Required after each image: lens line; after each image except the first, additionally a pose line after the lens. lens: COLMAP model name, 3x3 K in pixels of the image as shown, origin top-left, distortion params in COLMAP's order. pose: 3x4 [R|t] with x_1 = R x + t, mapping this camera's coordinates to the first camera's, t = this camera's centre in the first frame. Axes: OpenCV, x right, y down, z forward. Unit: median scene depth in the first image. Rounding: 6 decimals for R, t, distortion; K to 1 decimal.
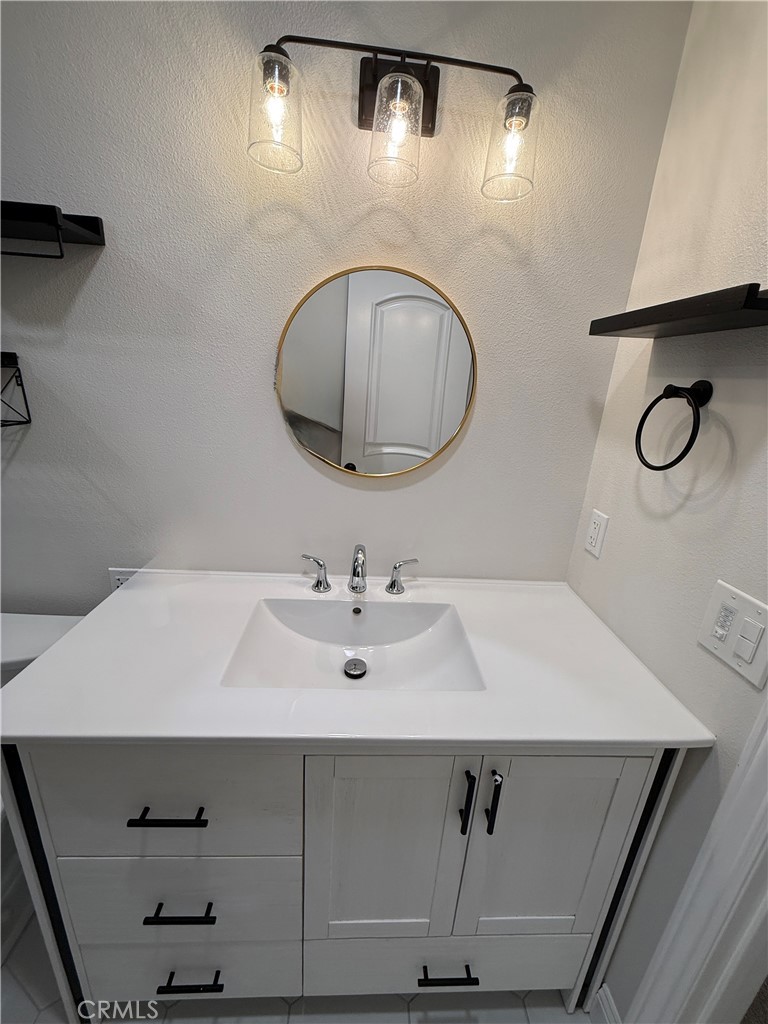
lens RADIAL K [[411.3, 0, 382.2], [0, 411.3, 509.3], [0, 0, 1]] dist [0.001400, 0.000165]
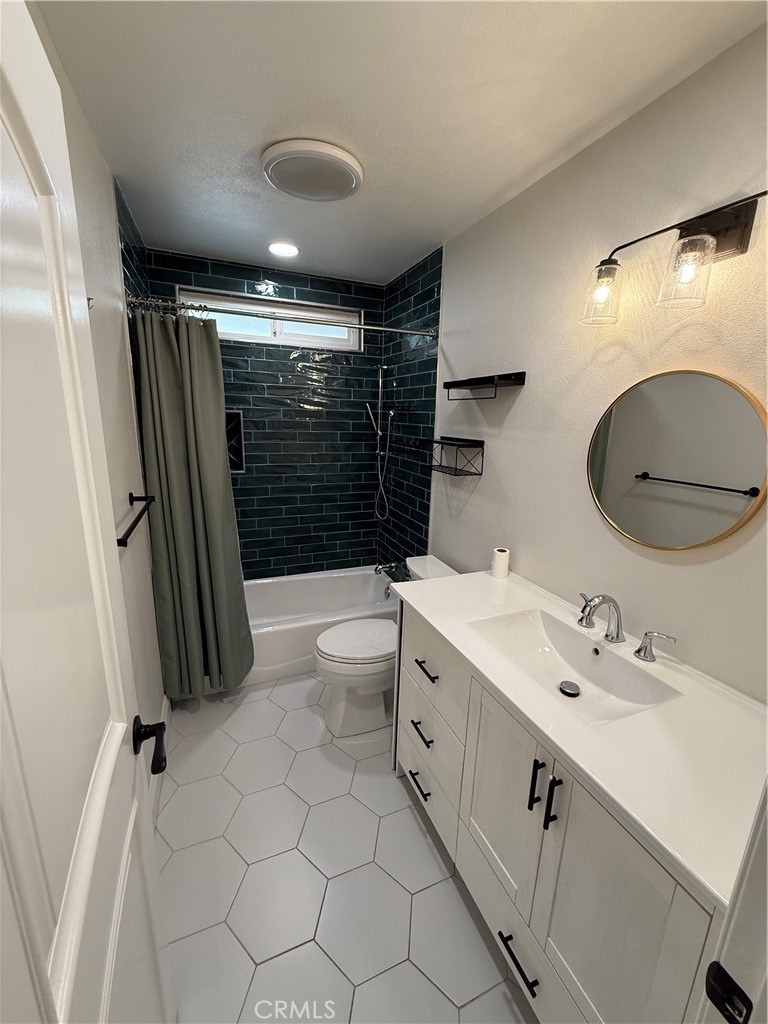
lens RADIAL K [[411.3, 0, 385.8], [0, 411.3, 513.5], [0, 0, 1]] dist [0.001400, 0.000165]
pose [[0.341284, 0.165313, -0.925309, 0.857404], [-0.298490, 0.952520, 0.060081, -0.020325], [0.891308, 0.255690, 0.374424, -0.083070]]
